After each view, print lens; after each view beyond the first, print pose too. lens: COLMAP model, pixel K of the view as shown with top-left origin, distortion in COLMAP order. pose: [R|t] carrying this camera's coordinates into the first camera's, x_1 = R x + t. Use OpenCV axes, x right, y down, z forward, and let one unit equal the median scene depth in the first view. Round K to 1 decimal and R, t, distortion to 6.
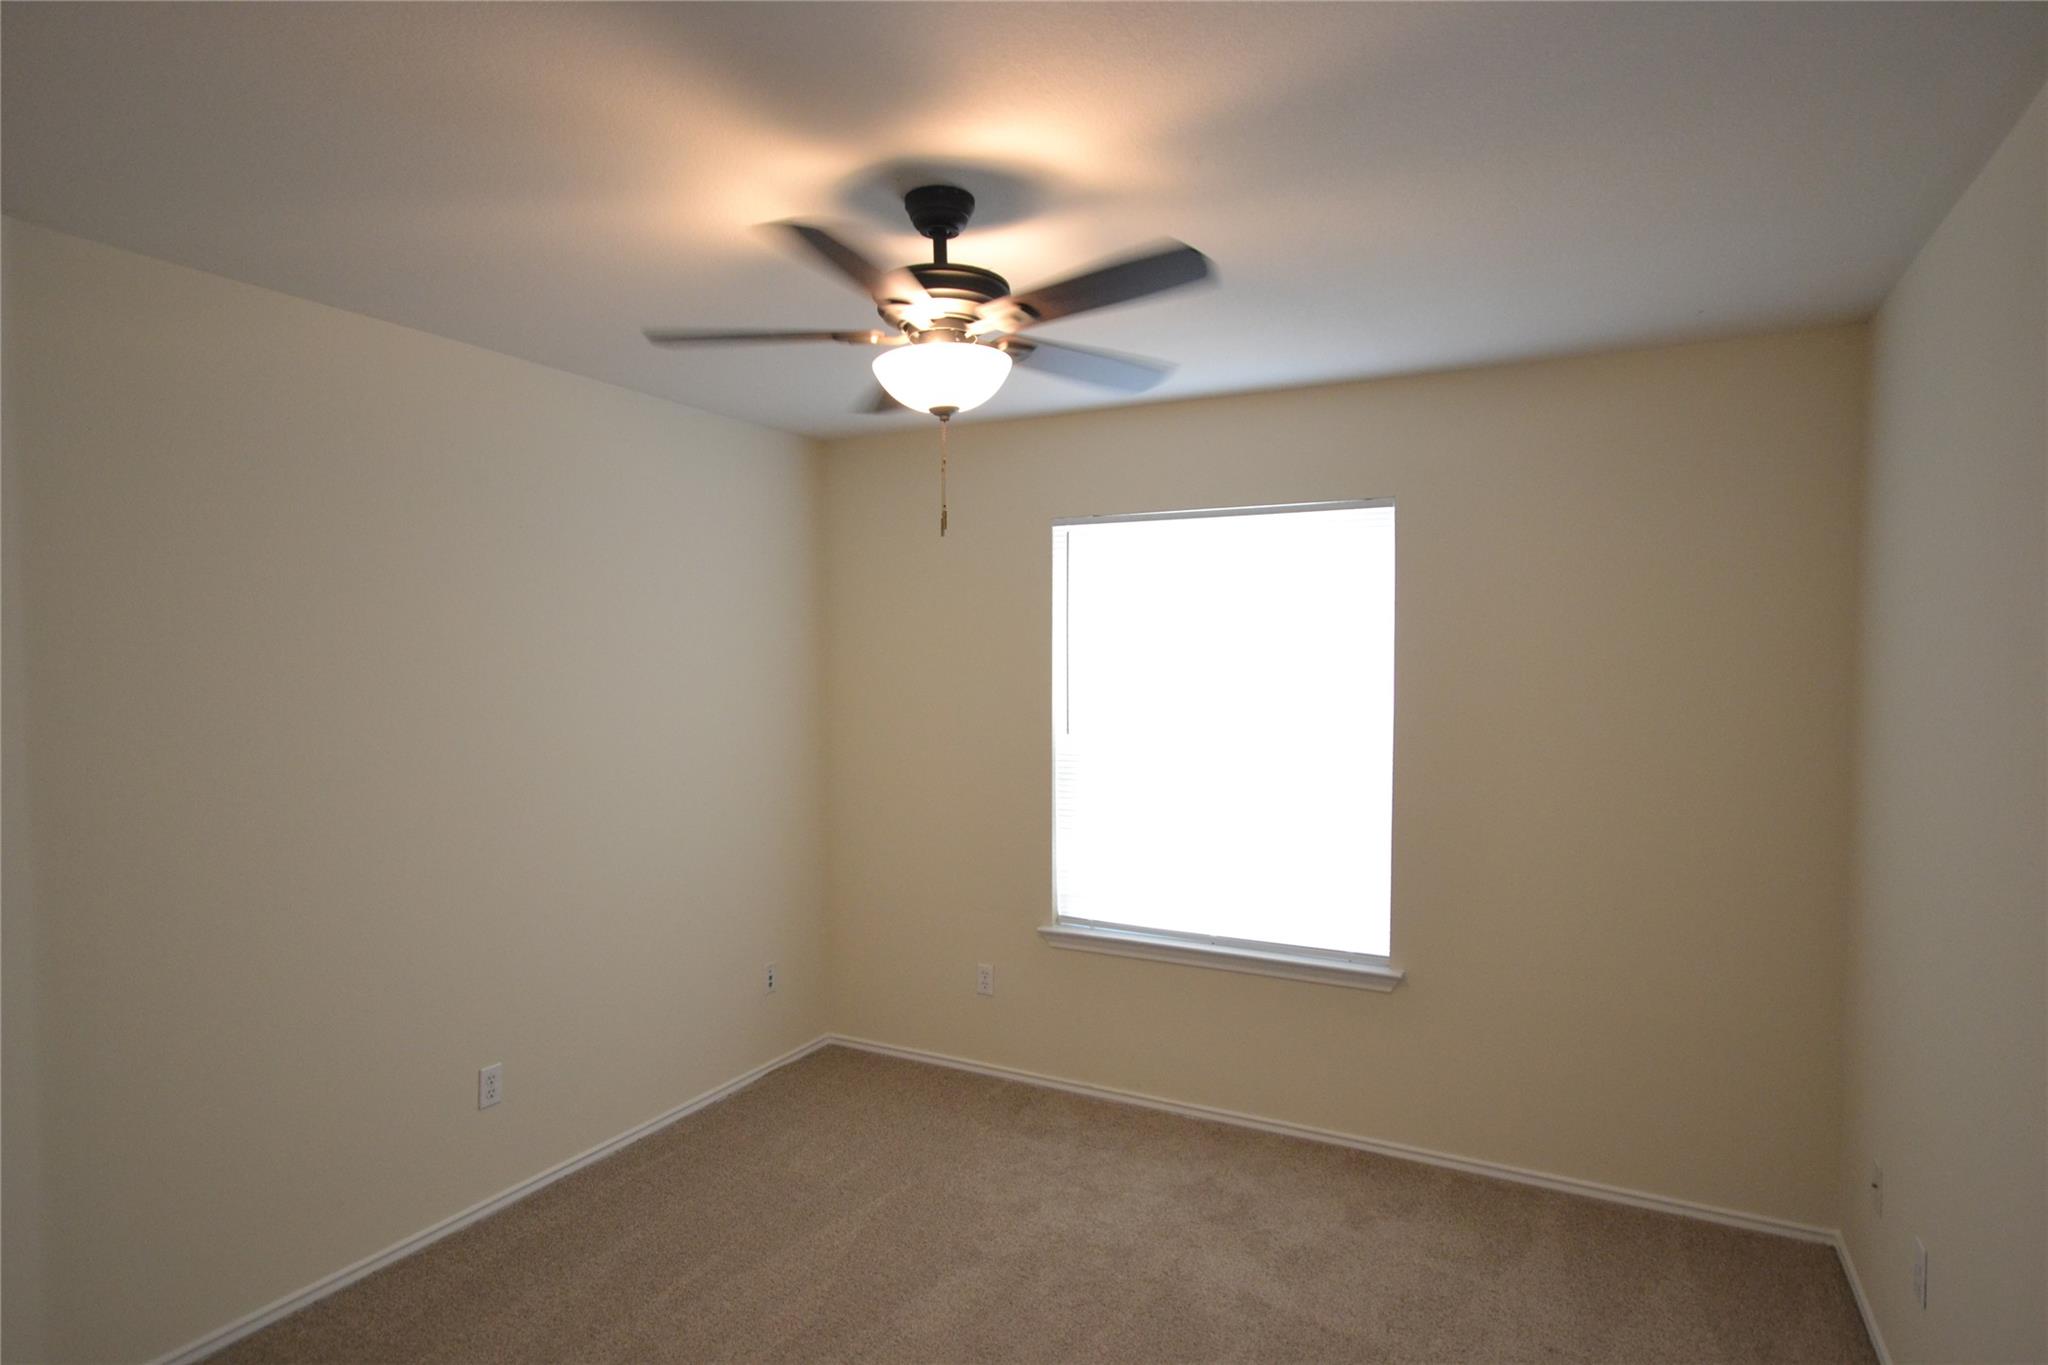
lens RADIAL K [[1077.7, 0, 1035.3], [0, 1077.7, 678.8], [0, 0, 1]] dist [0.006512, 0.000297]
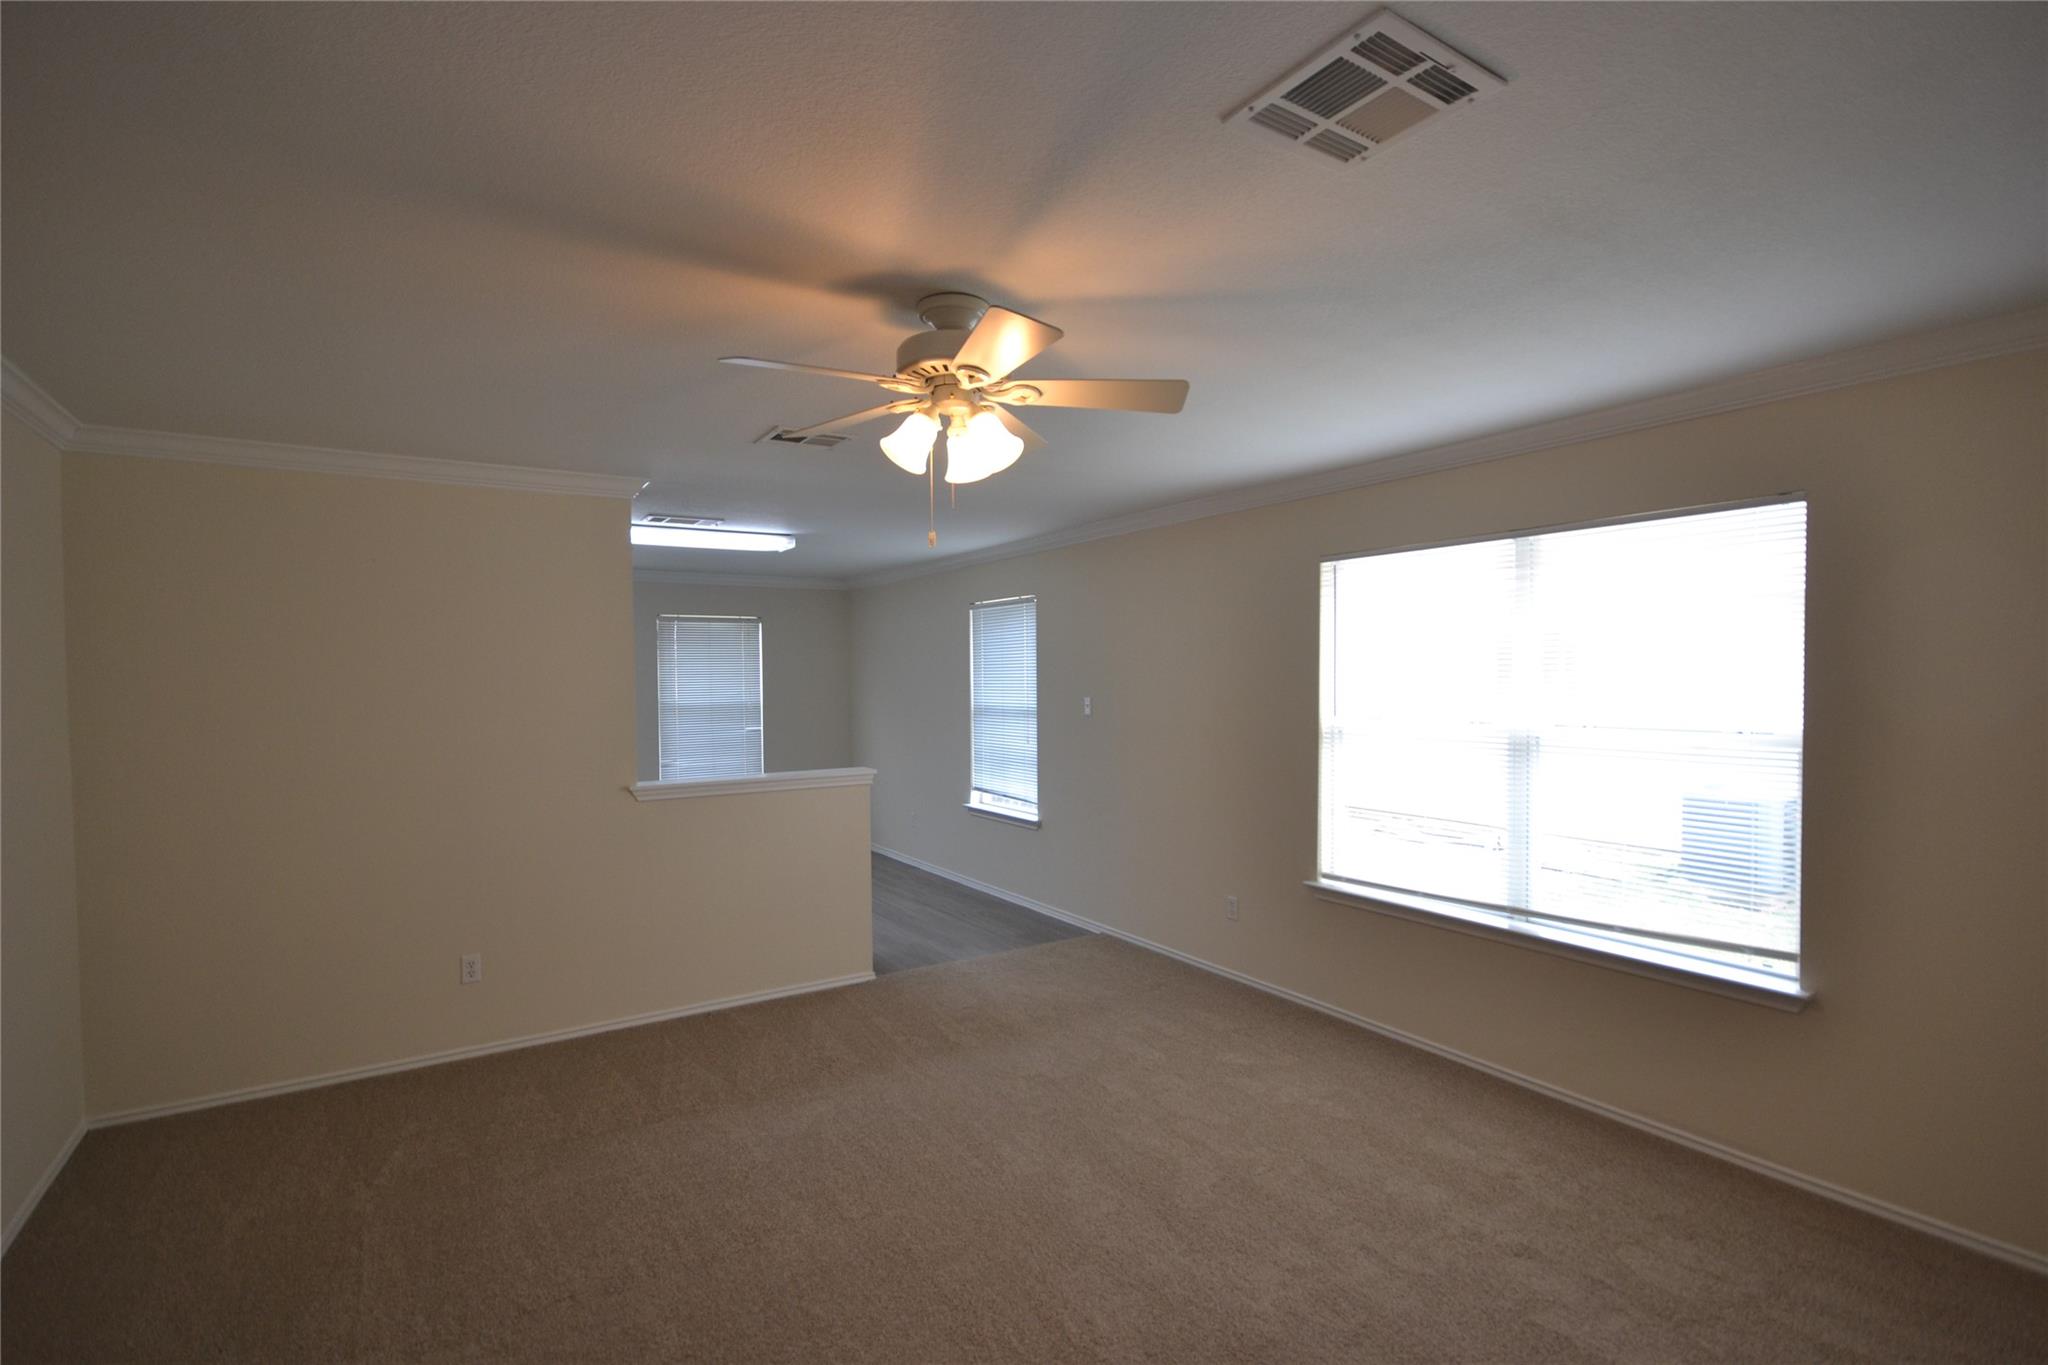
lens RADIAL K [[973.1, 0, 1009.4], [0, 973.1, 677.8], [0, 0, 1]] dist [0.012009, -0.003548]
pose [[0.850146, -0.009618, -0.526459, 0.215008], [0.004397, 0.999928, -0.011168, 0.002149], [0.526528, 0.007179, 0.850127, -0.108712]]
